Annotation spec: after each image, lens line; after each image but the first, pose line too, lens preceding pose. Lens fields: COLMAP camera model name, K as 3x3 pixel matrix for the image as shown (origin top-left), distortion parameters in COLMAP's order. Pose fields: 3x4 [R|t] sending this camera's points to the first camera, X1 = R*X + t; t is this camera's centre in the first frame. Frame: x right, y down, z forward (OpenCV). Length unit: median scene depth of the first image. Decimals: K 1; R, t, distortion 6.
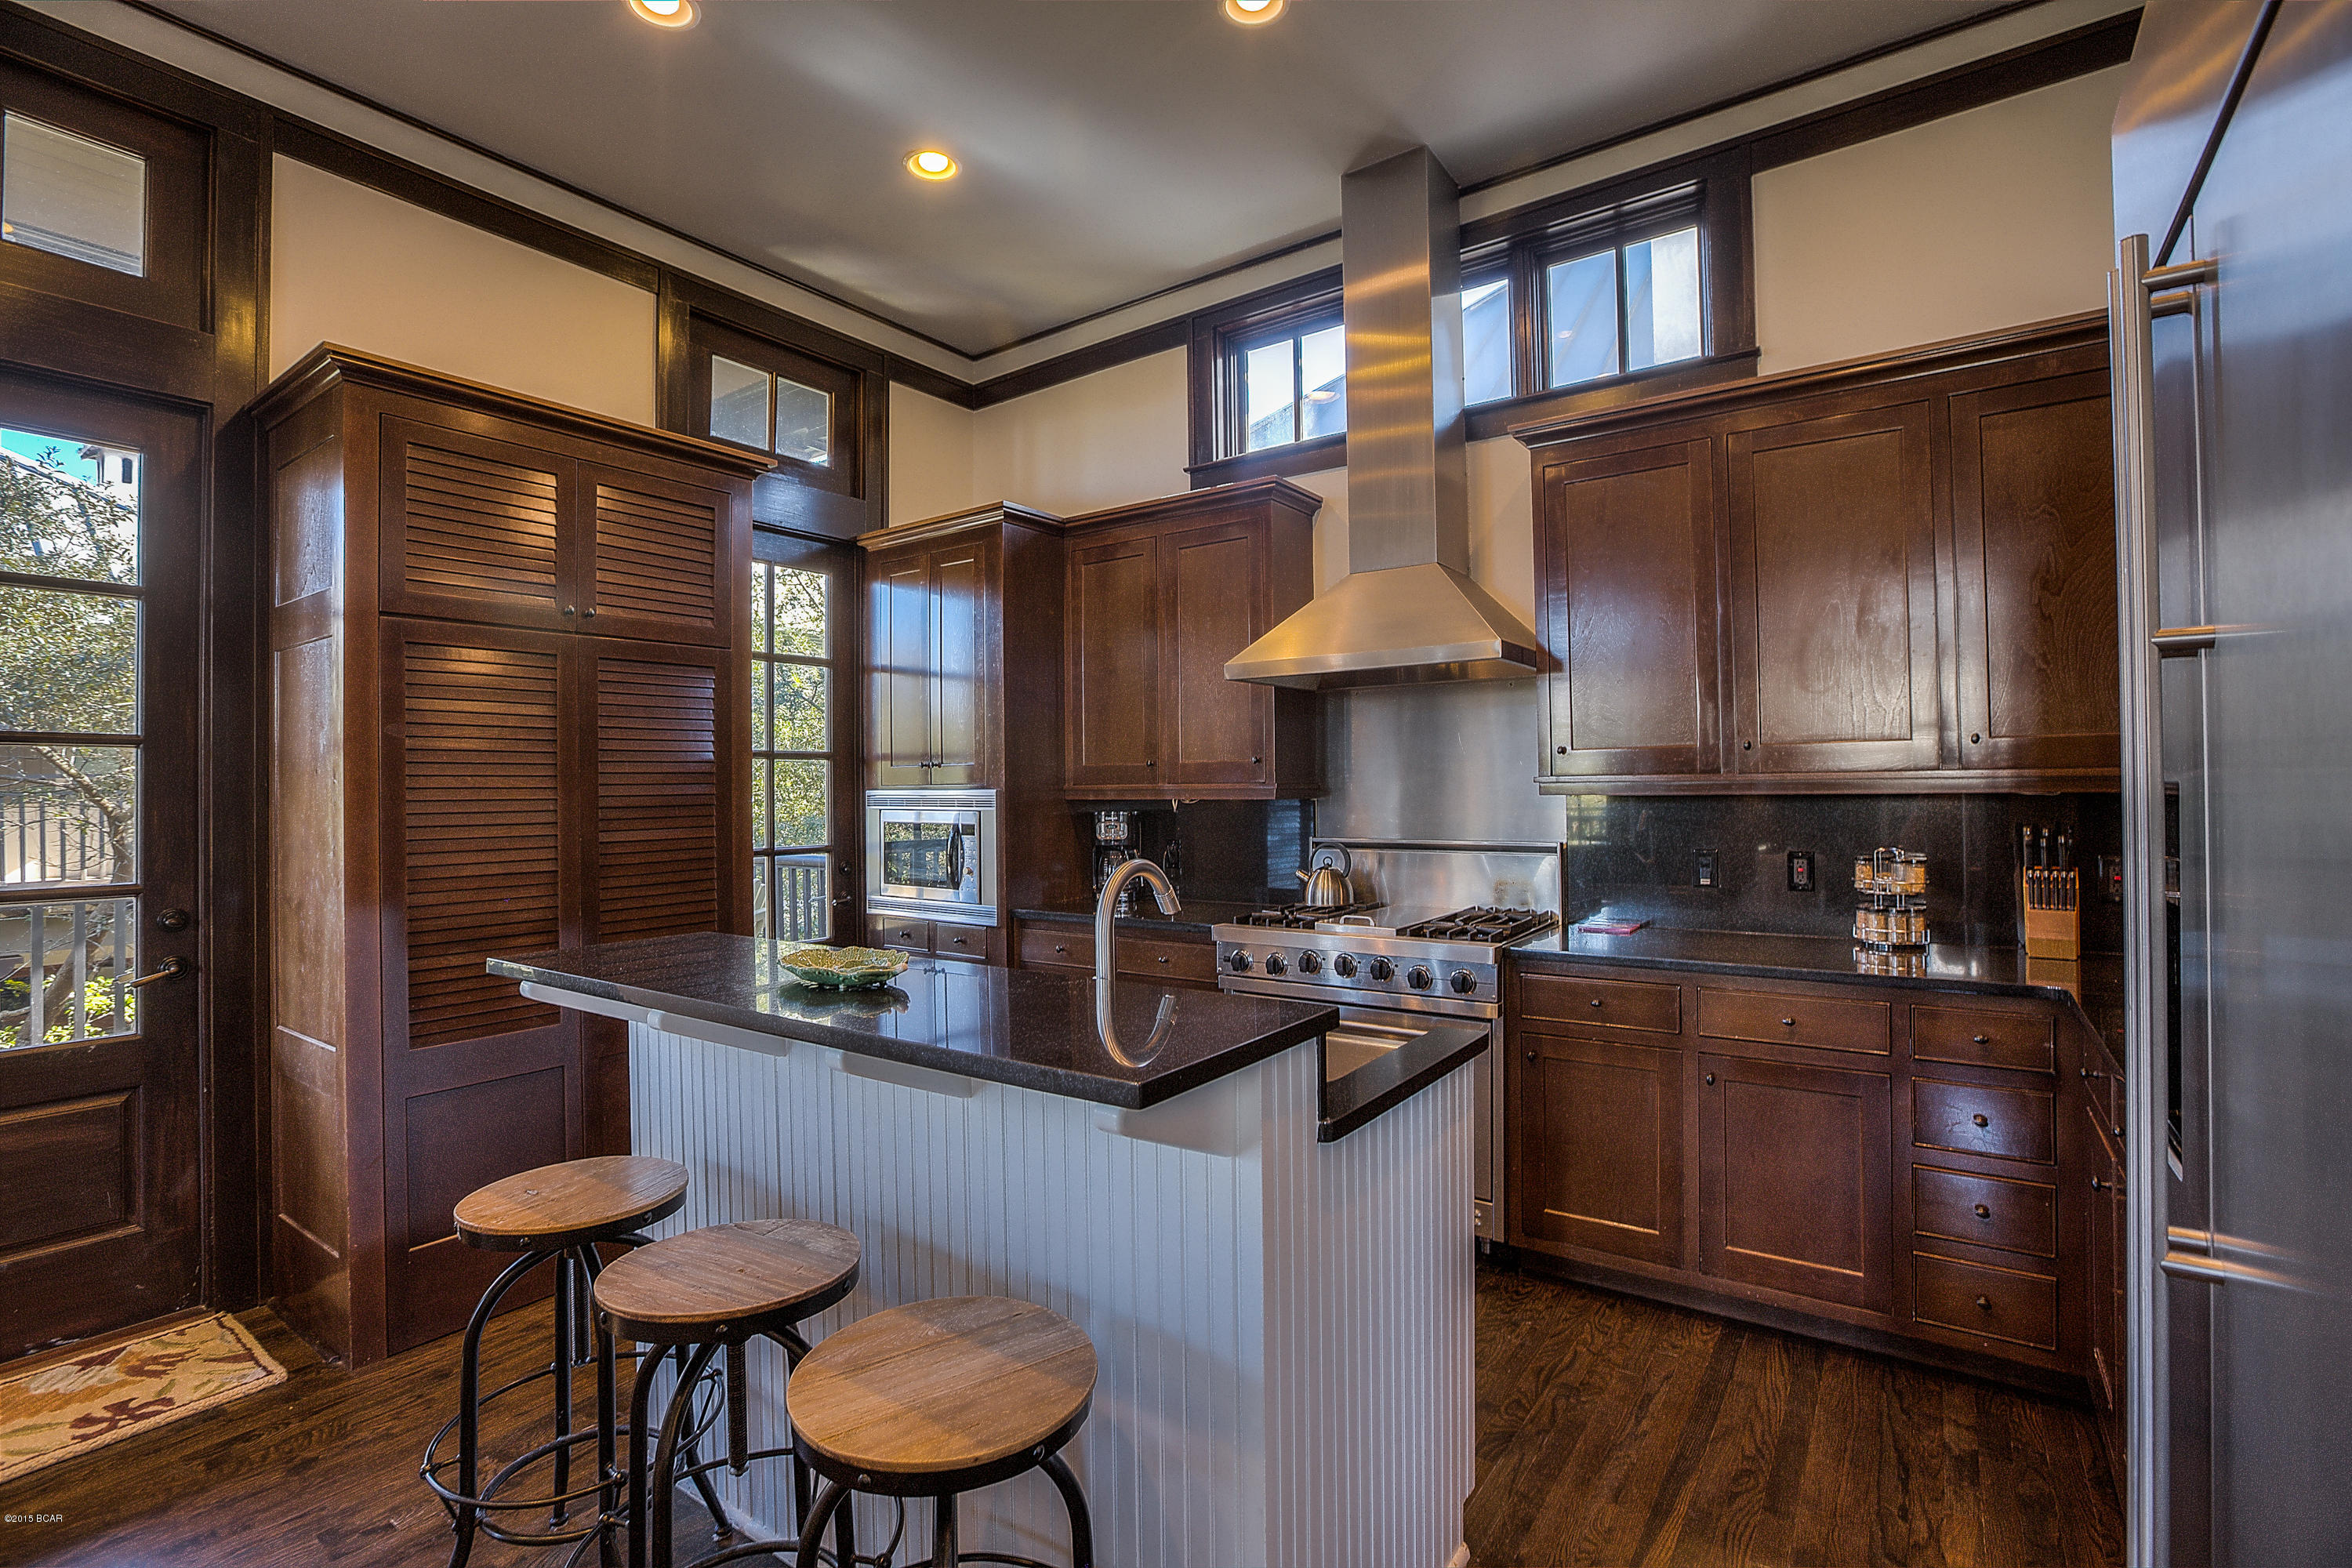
lens RADIAL K [[1076.6, 0, 1169.9], [0, 1076.6, 777.4], [0, 0, 1]] dist [-0.054225, 0.023102]
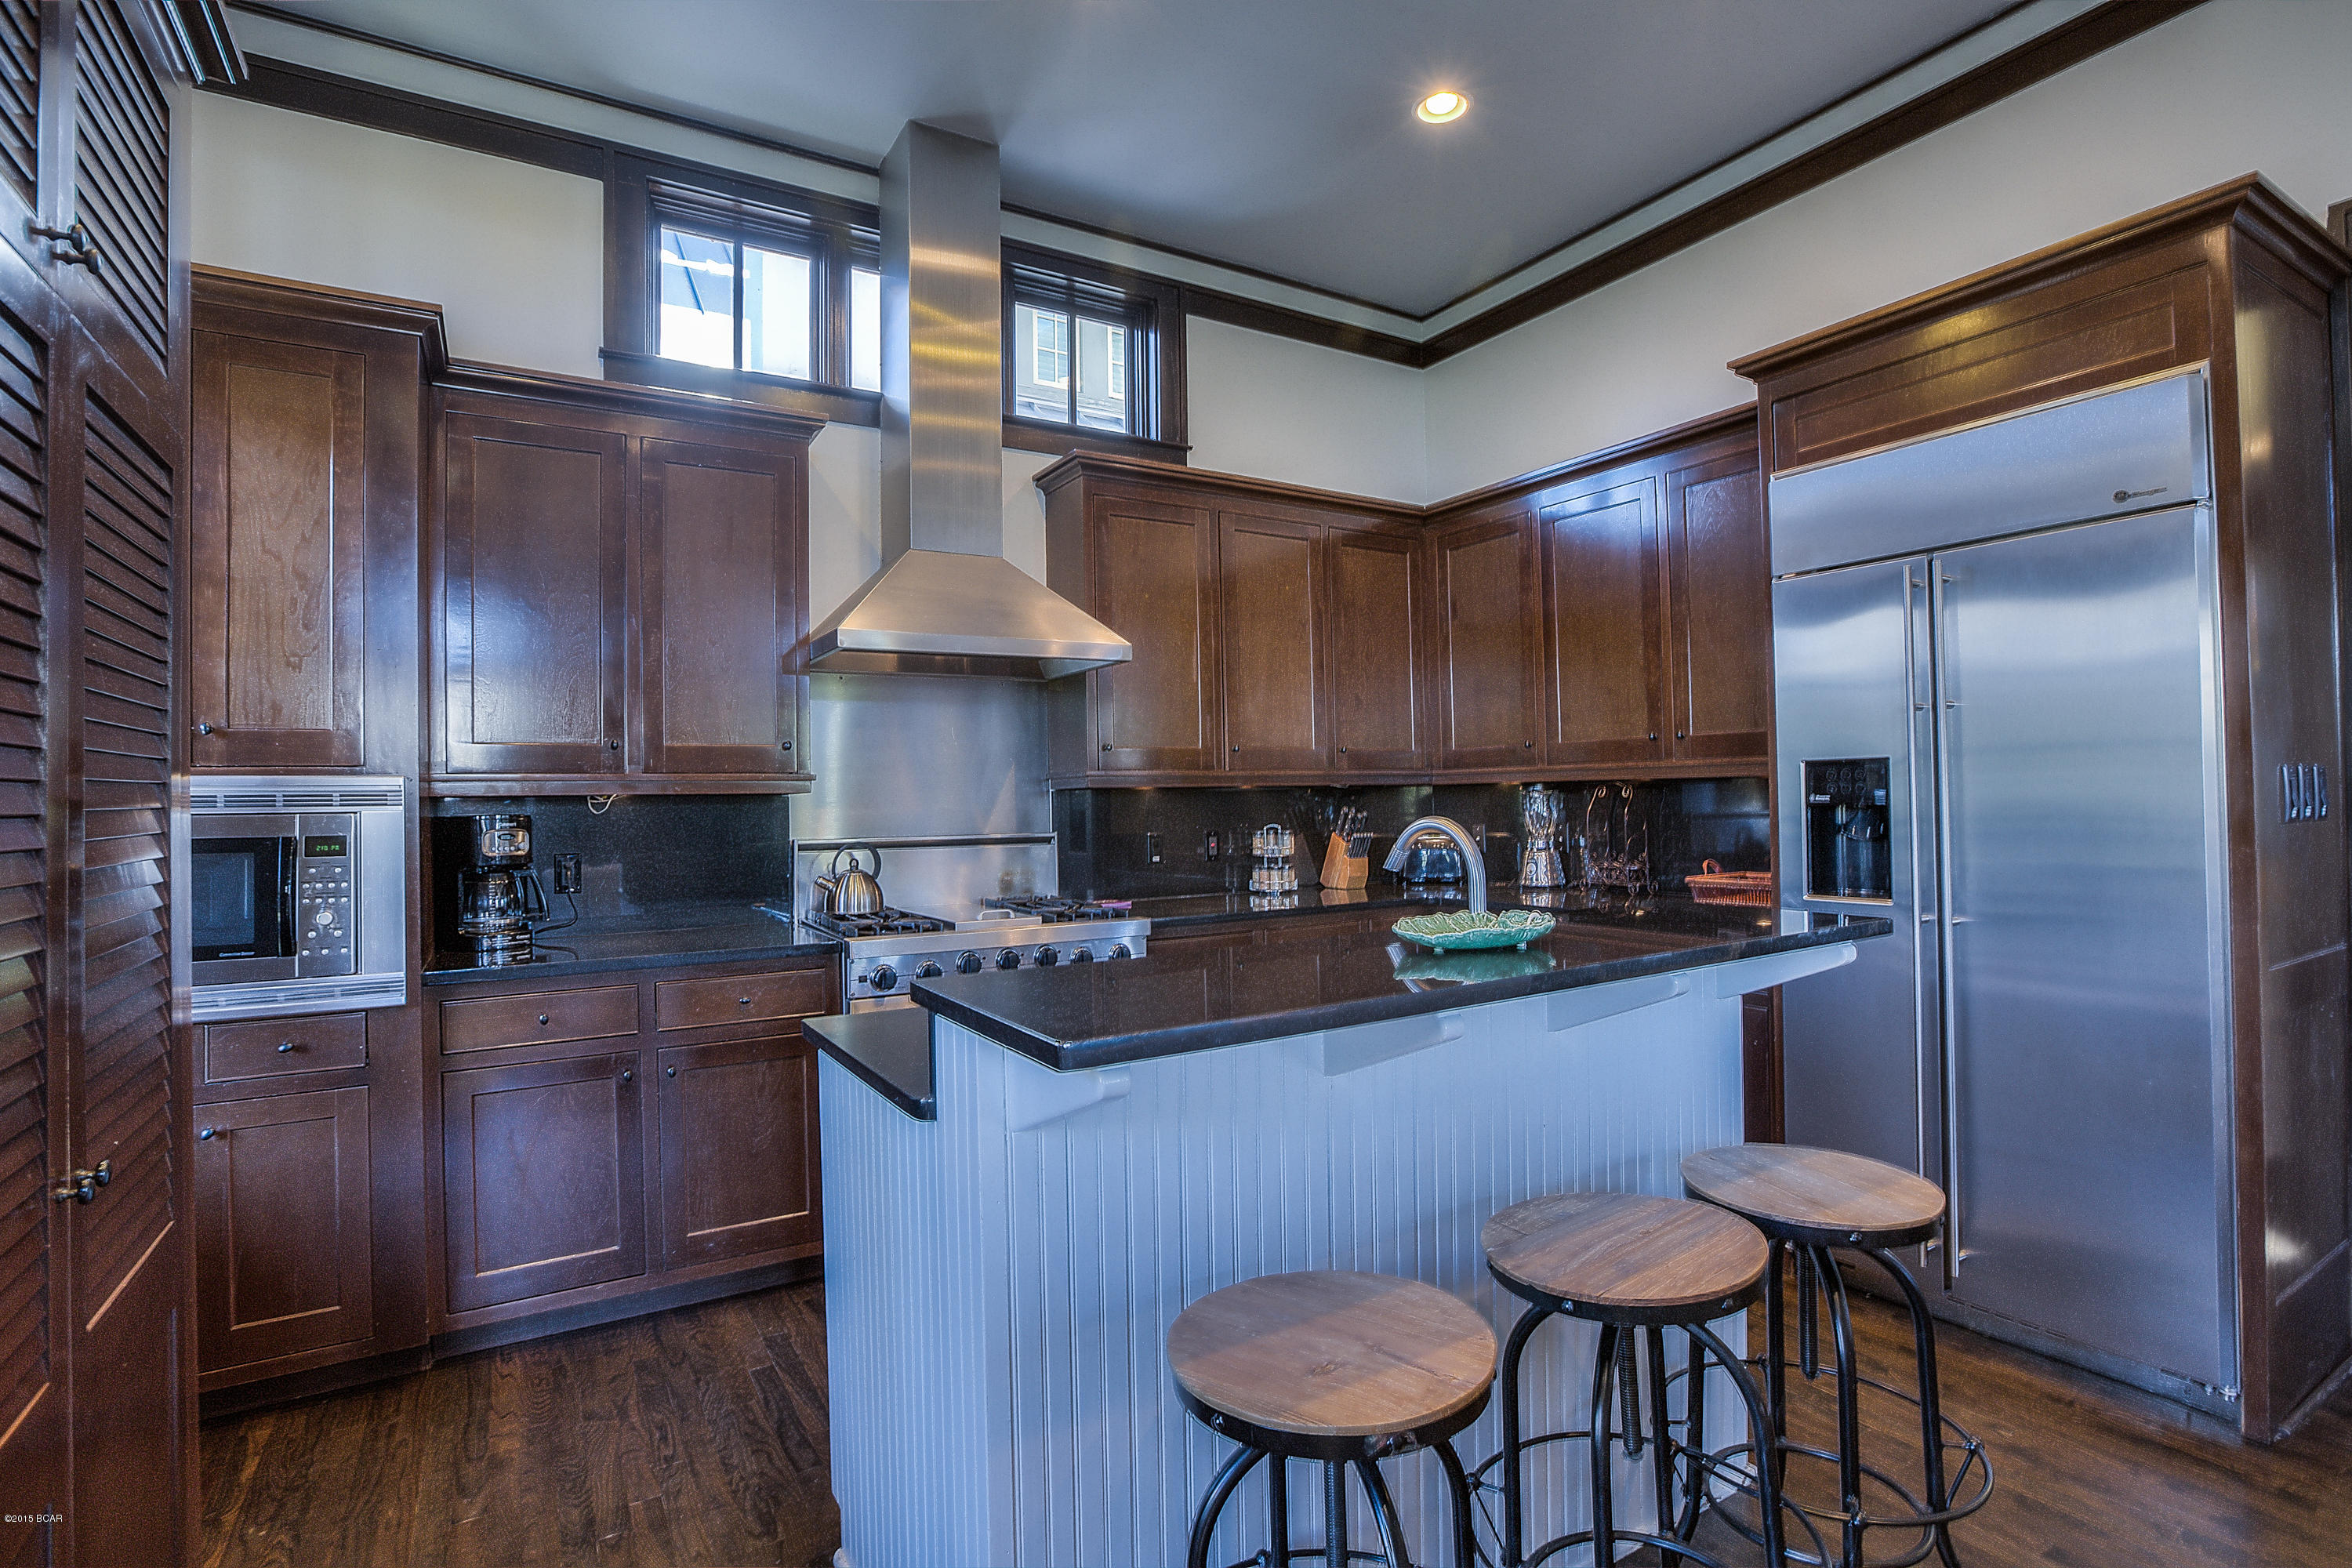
lens RADIAL K [[1127.1, 0, 1174.7], [0, 1127.1, 770.9], [0, 0, 1]] dist [-0.016657, 0.000177]
pose [[0.412487, 0.025086, 0.910618, -0.650049], [0.004672, 0.999549, -0.029653, 0.033547], [-0.910951, 0.016486, 0.412184, 0.410667]]
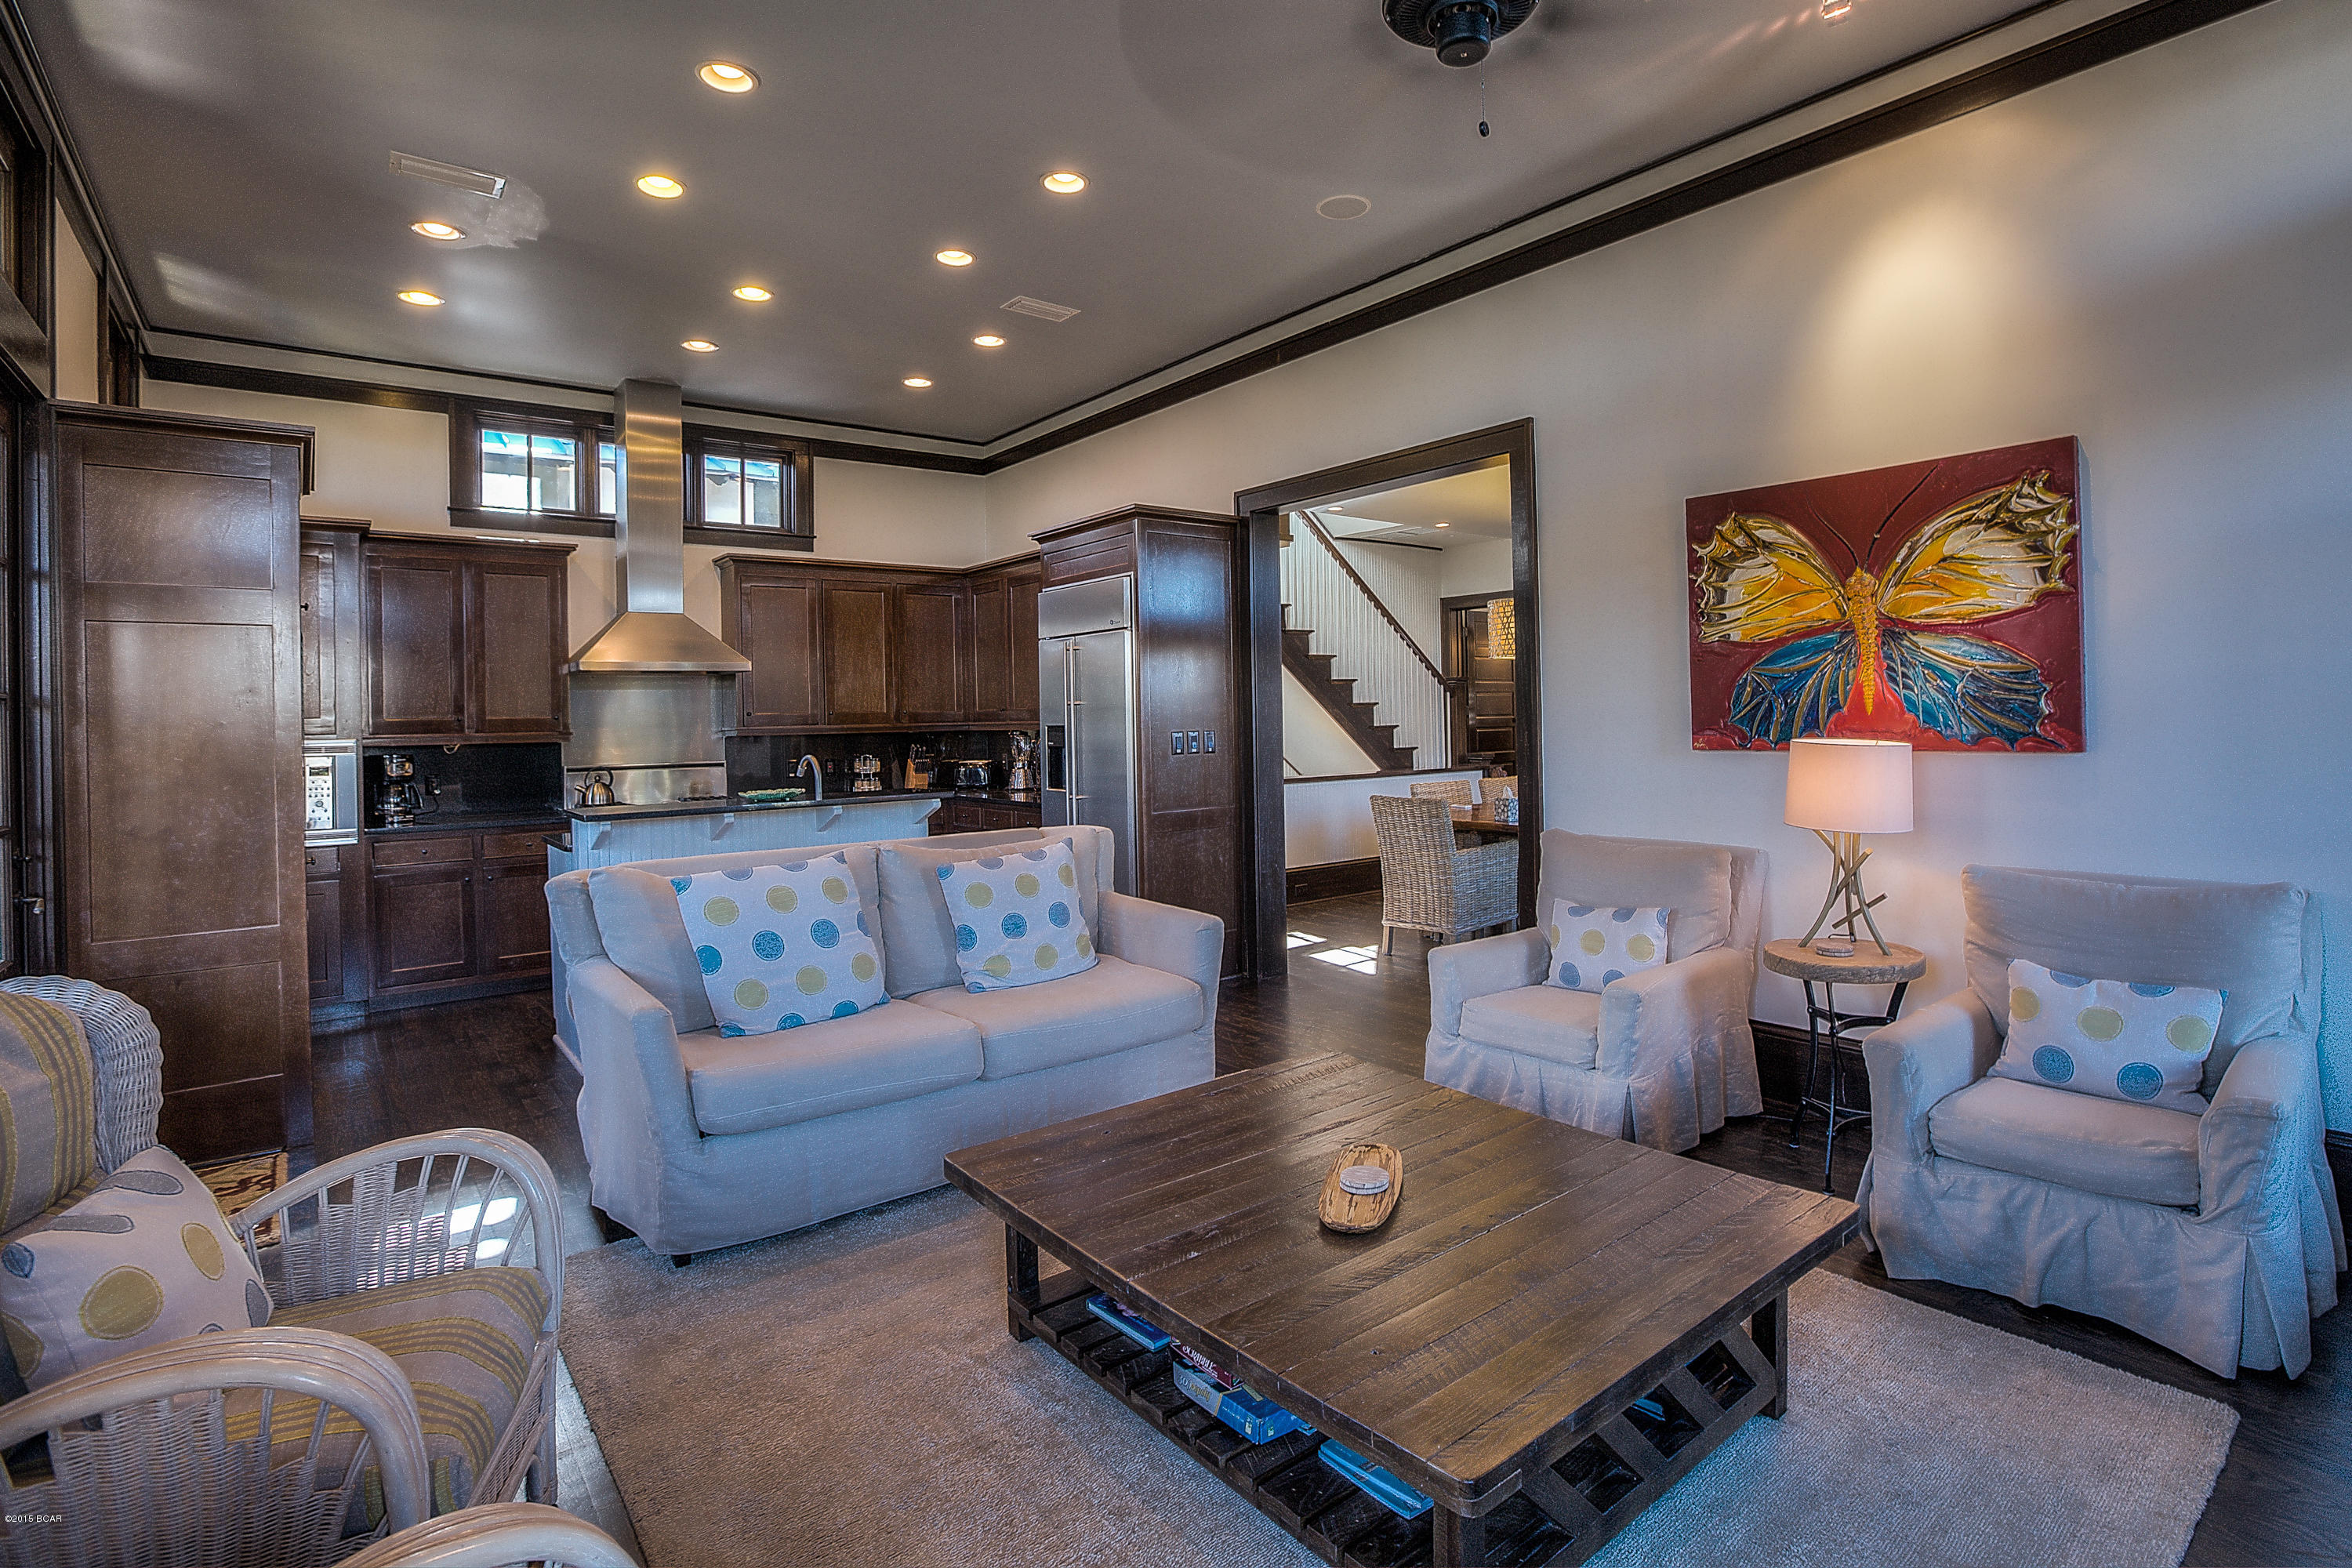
lens RADIAL K [[1117.2, 0, 1182.6], [0, 1117.2, 704.8], [0, 0, 1]] dist [0.000022, 0.000023]
pose [[0.308214, 0.014528, 0.951206, -1.336577], [0.008899, 0.999796, -0.018154, 0.004244], [-0.951275, 0.014060, 0.308022, -0.432542]]
